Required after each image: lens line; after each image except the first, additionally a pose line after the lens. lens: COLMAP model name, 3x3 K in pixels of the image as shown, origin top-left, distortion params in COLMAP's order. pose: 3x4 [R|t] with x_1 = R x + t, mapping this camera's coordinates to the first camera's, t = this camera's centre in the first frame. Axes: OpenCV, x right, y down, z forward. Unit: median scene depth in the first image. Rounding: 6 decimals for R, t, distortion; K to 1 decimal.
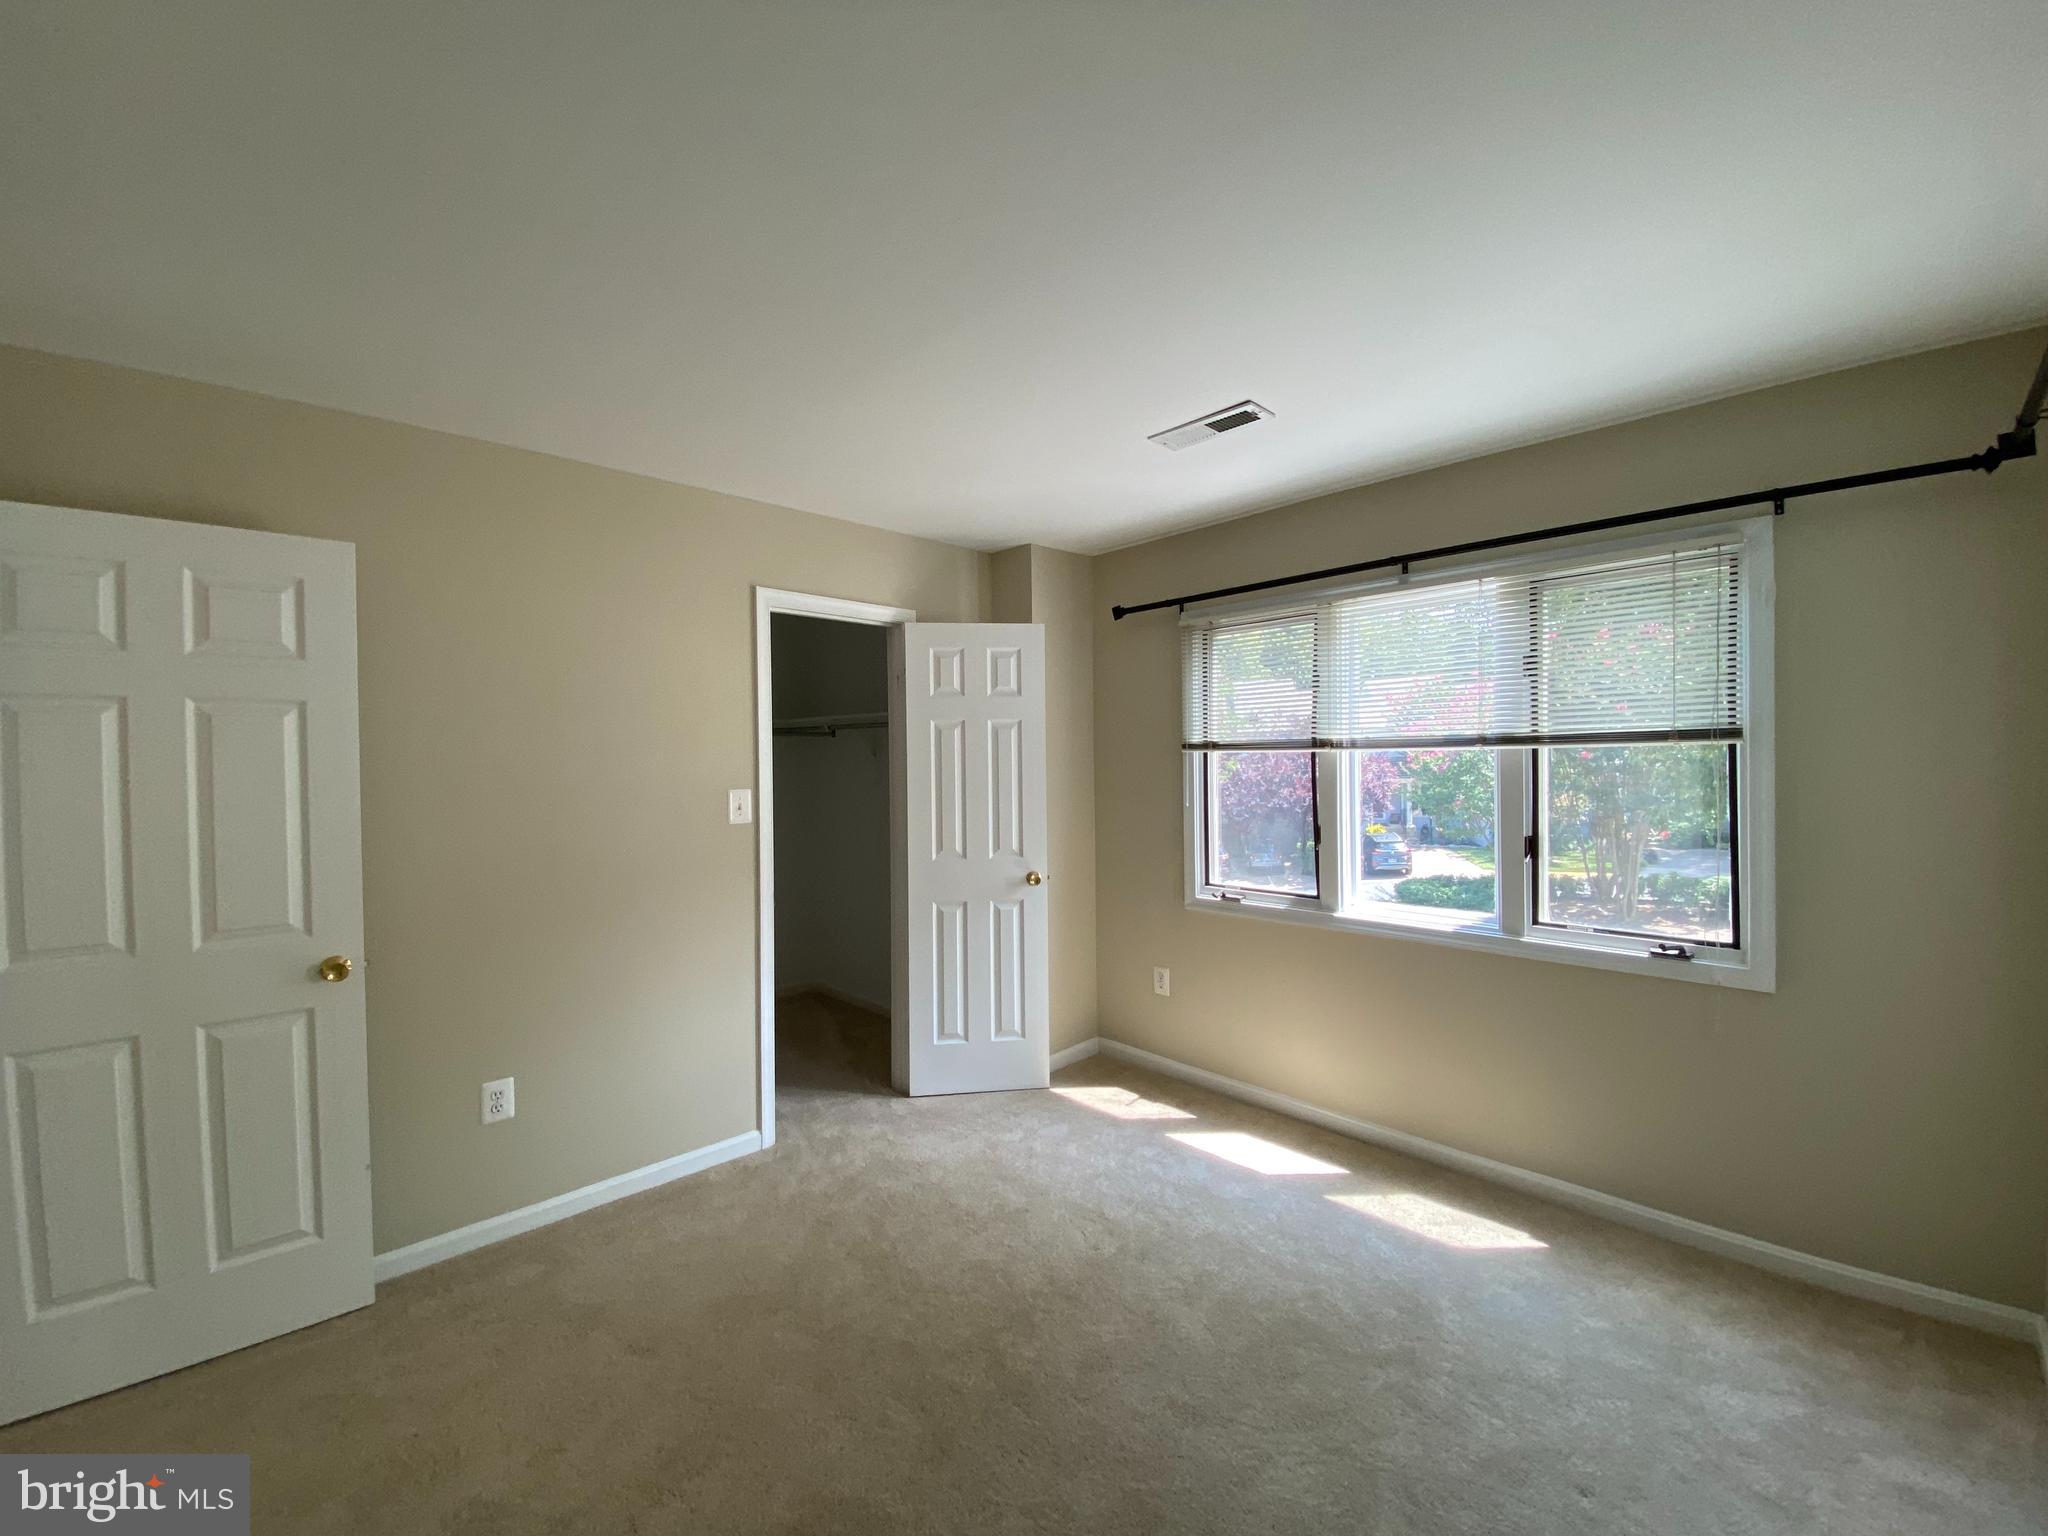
lens RADIAL K [[828.8, 0, 1024.9], [0, 828.8, 767.4], [0, 0, 1]] dist [-0.006492, -0.008475]
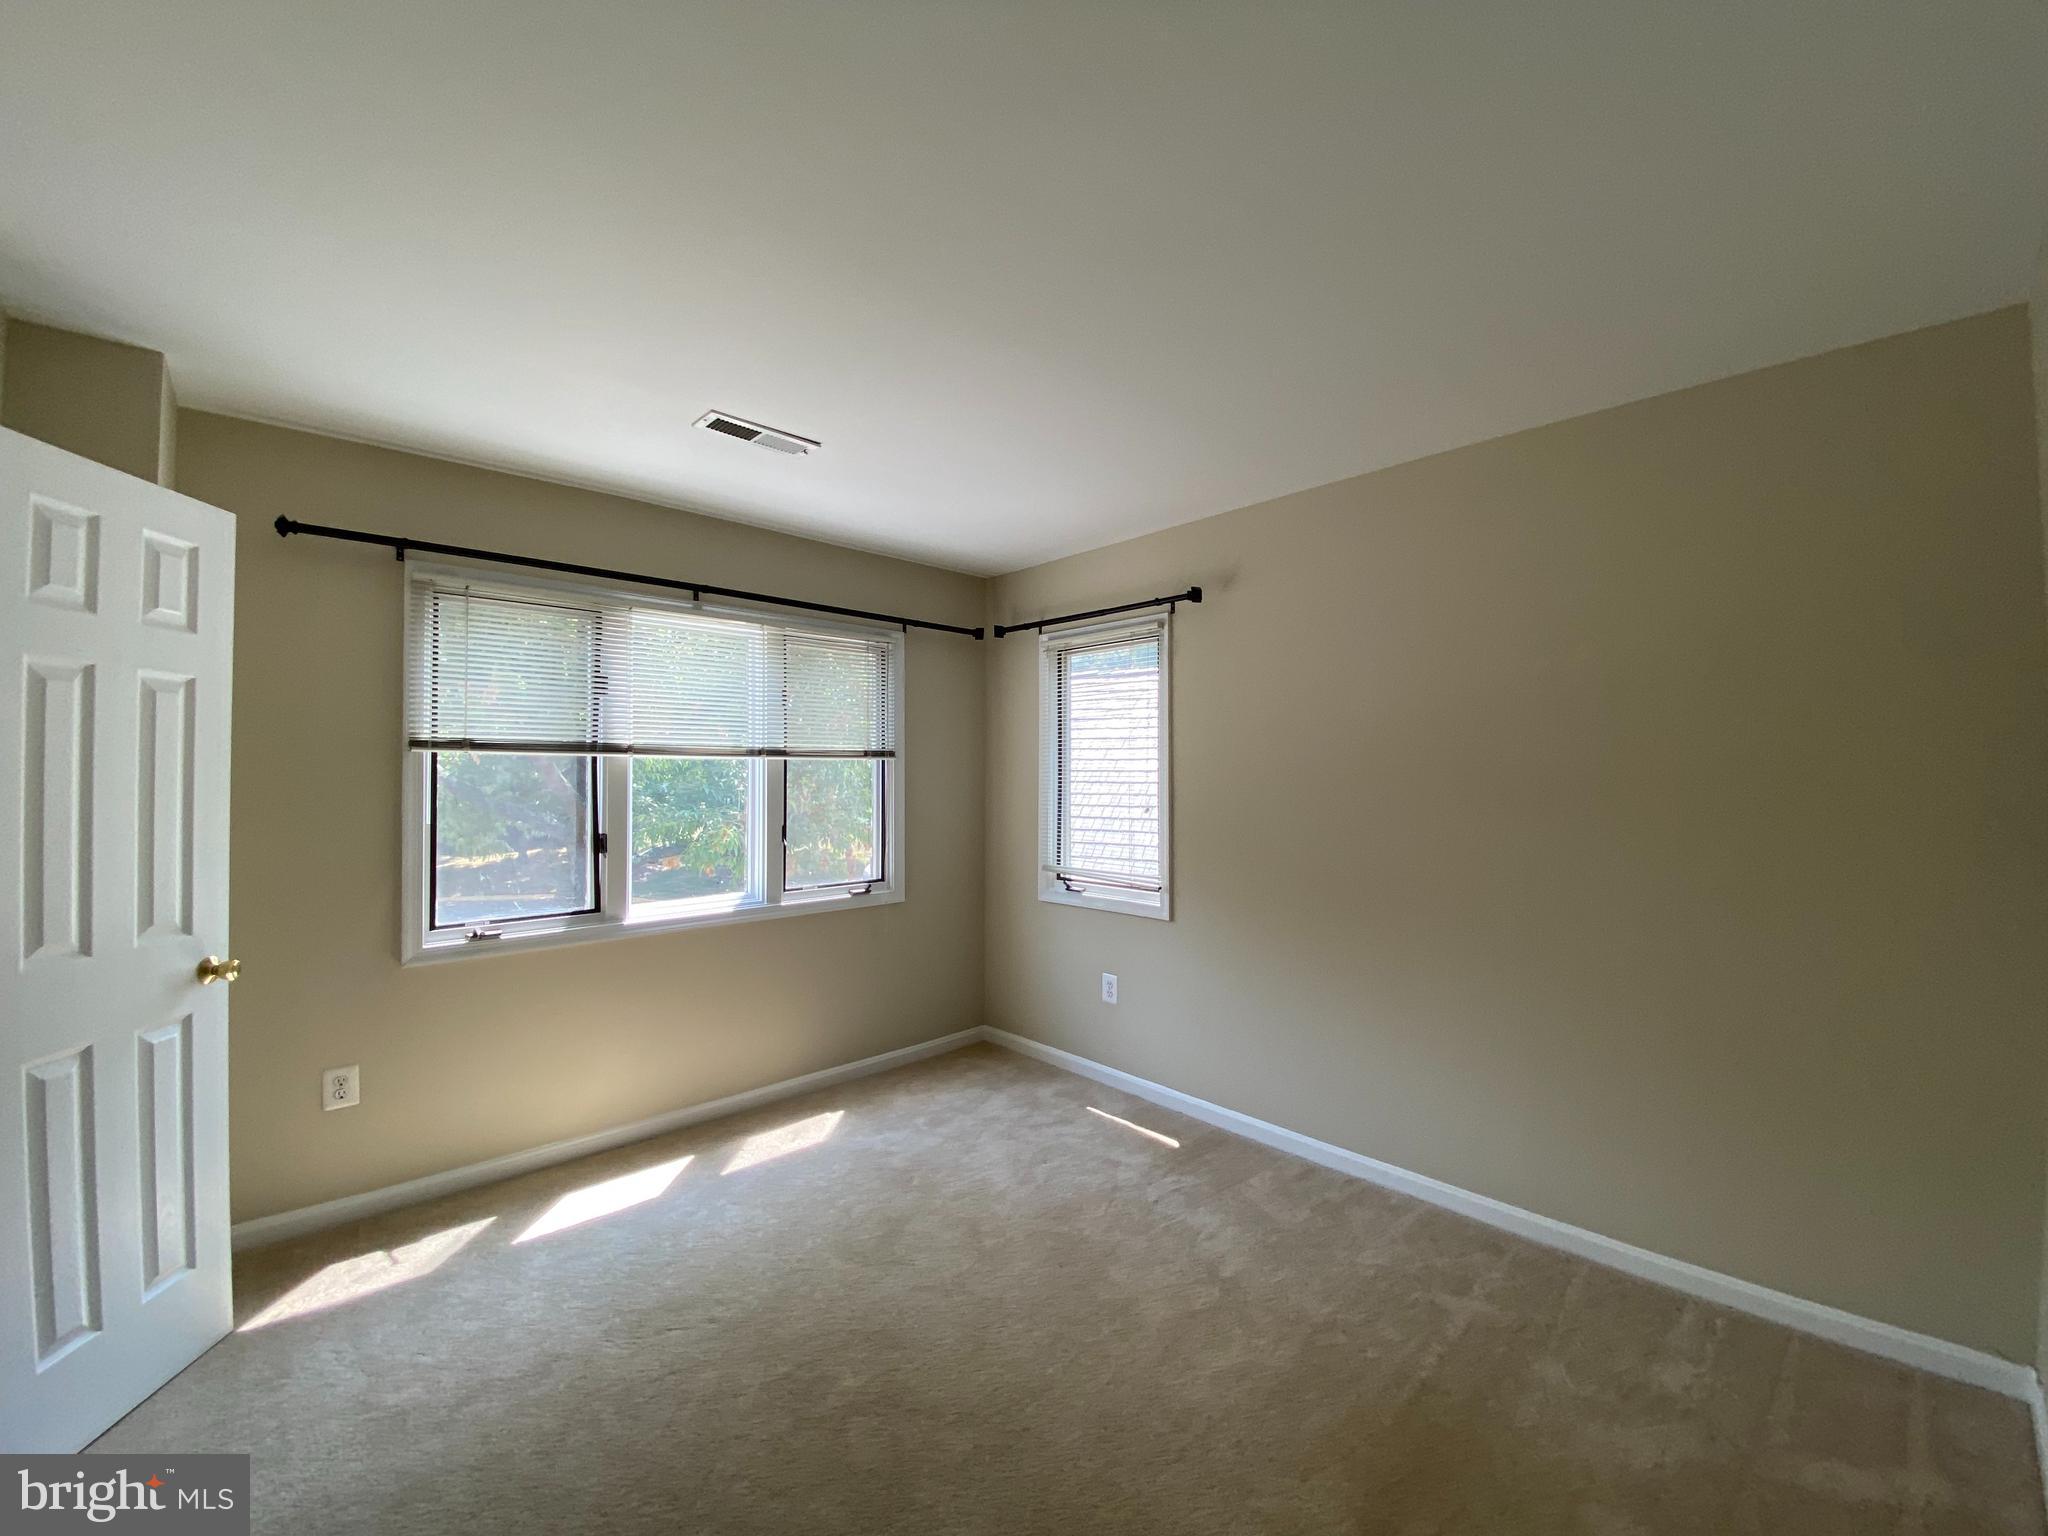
lens RADIAL K [[828.8, 0, 1027.7], [0, 828.8, 761.4], [0, 0, 1]] dist [-0.006492, -0.008475]
pose [[-0.006009, 0.027716, 0.999598, -0.604385], [0.006065, 0.999598, -0.027679, 0.016039], [-0.999964, 0.005896, -0.006175, 0.514300]]
